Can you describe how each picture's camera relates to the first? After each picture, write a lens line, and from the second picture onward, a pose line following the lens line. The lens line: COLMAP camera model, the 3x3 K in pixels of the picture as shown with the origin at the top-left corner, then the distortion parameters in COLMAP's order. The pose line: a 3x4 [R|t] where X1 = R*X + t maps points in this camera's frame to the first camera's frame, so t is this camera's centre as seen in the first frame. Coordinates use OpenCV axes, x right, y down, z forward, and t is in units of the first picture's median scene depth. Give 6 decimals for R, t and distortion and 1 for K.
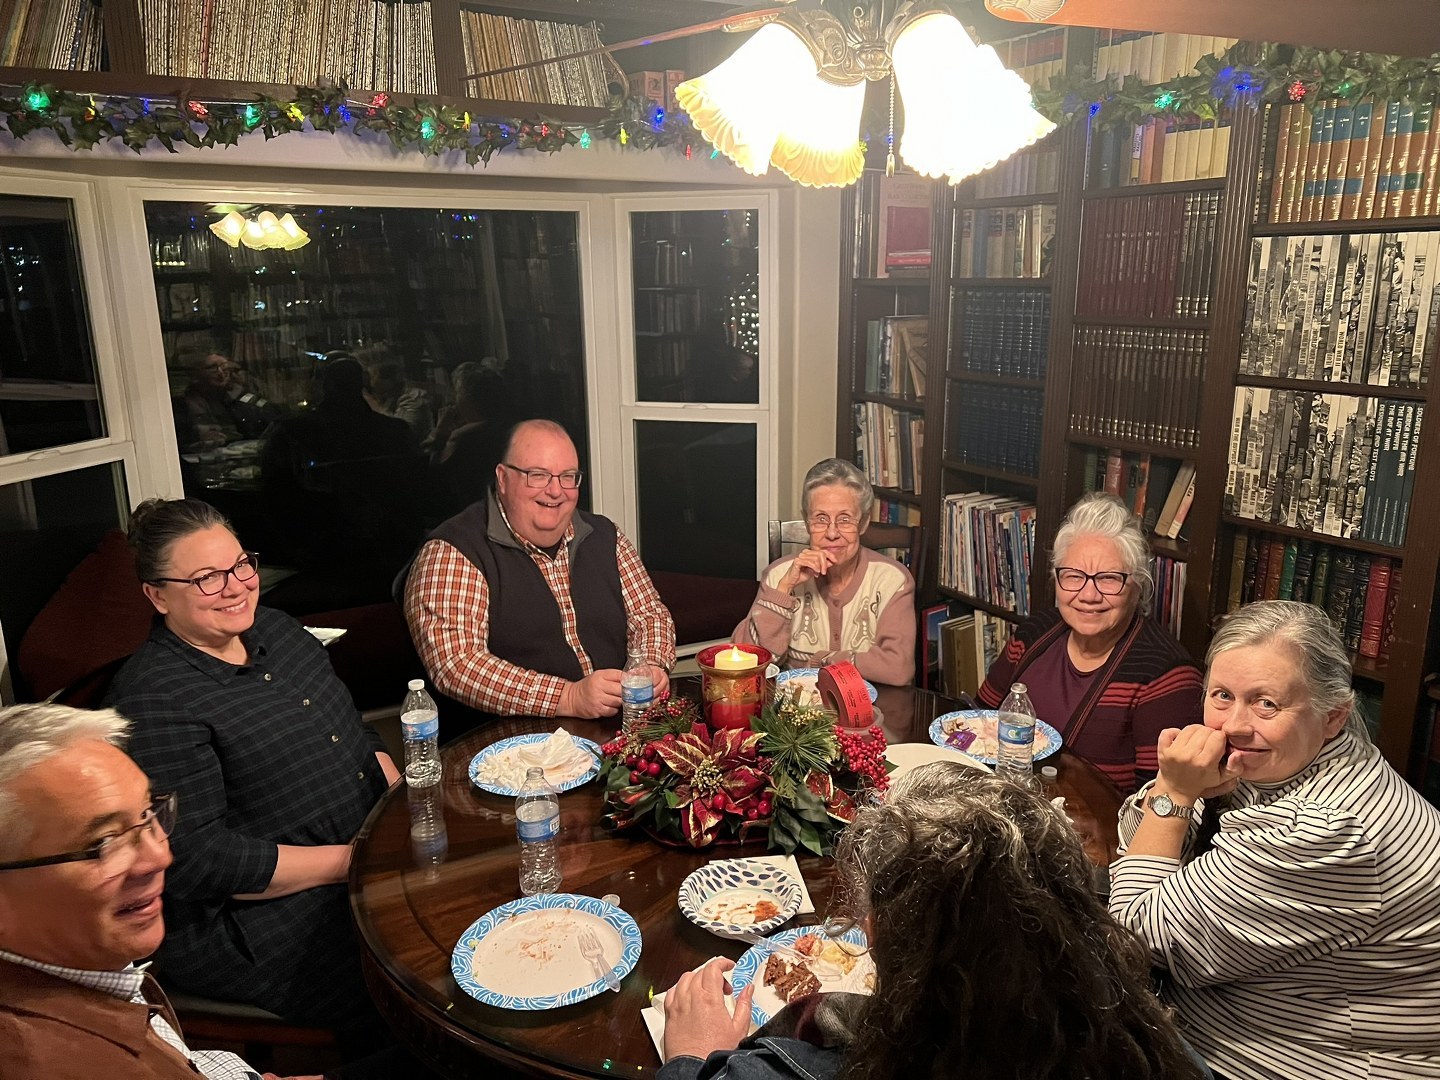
lens RADIAL K [[1076.6, 0, 715.6], [0, 1076.6, 530.3], [0, 0, 1]] dist [0.073940, -0.085884]
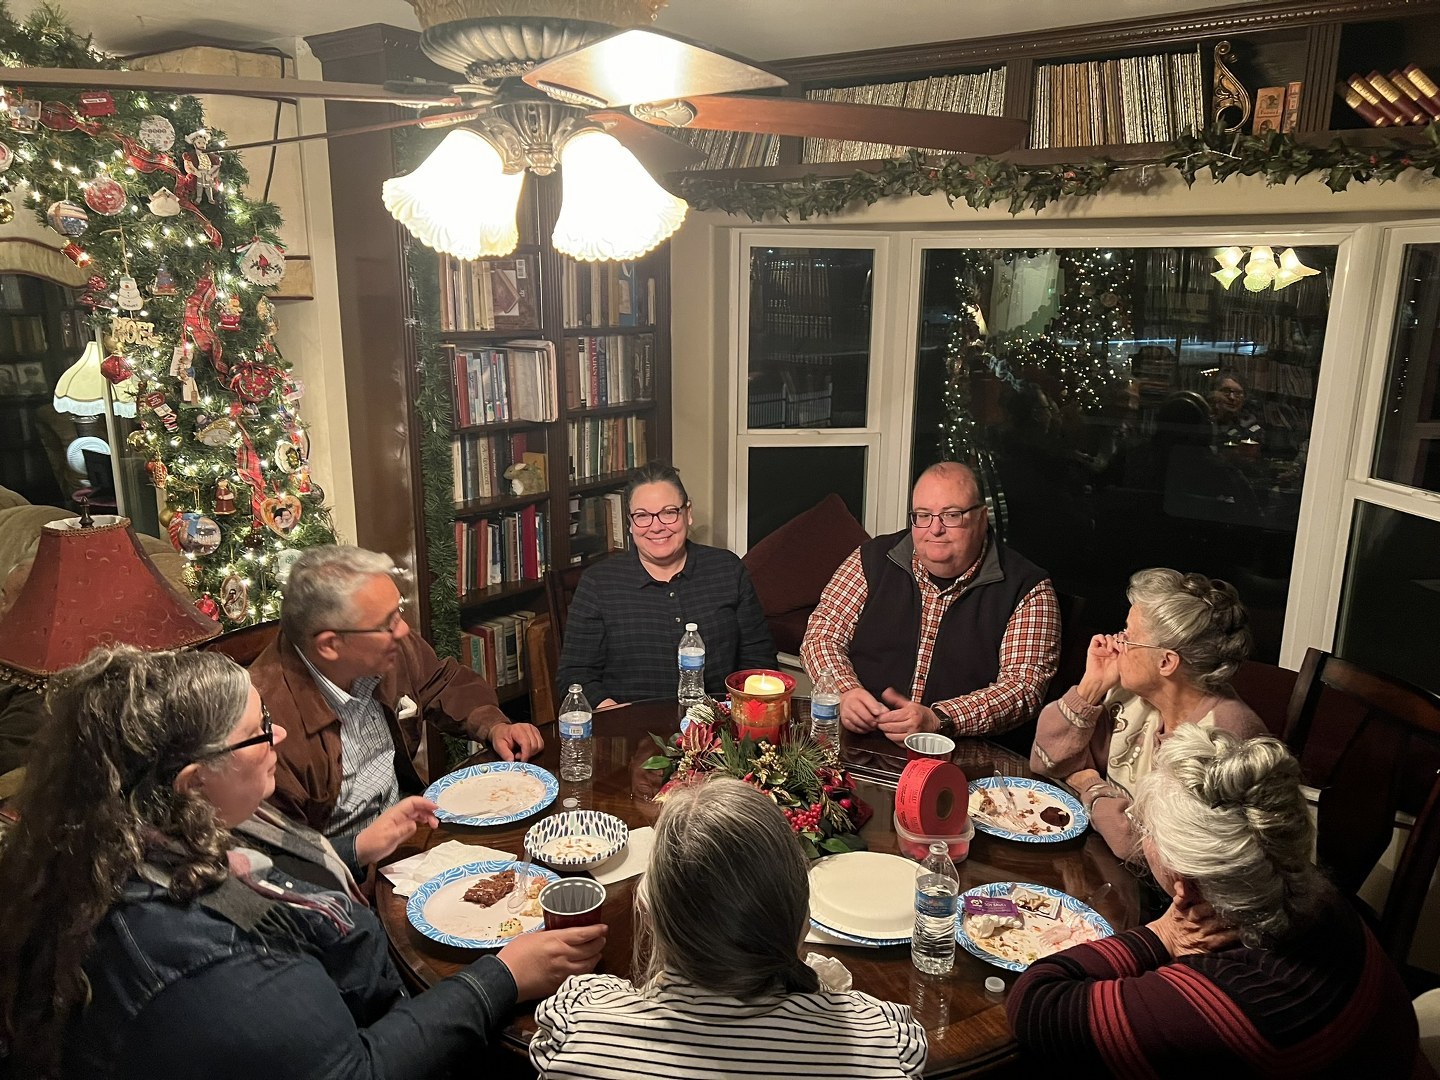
lens RADIAL K [[1076.6, 0, 715.6], [0, 1076.6, 530.3], [0, 0, 1]] dist [0.073940, -0.085884]
pose [[0.466616, 0.201229, -0.861264, 0.637294], [-0.224101, 0.968897, 0.104963, -0.091015], [0.855598, 0.144033, 0.497199, 0.293600]]
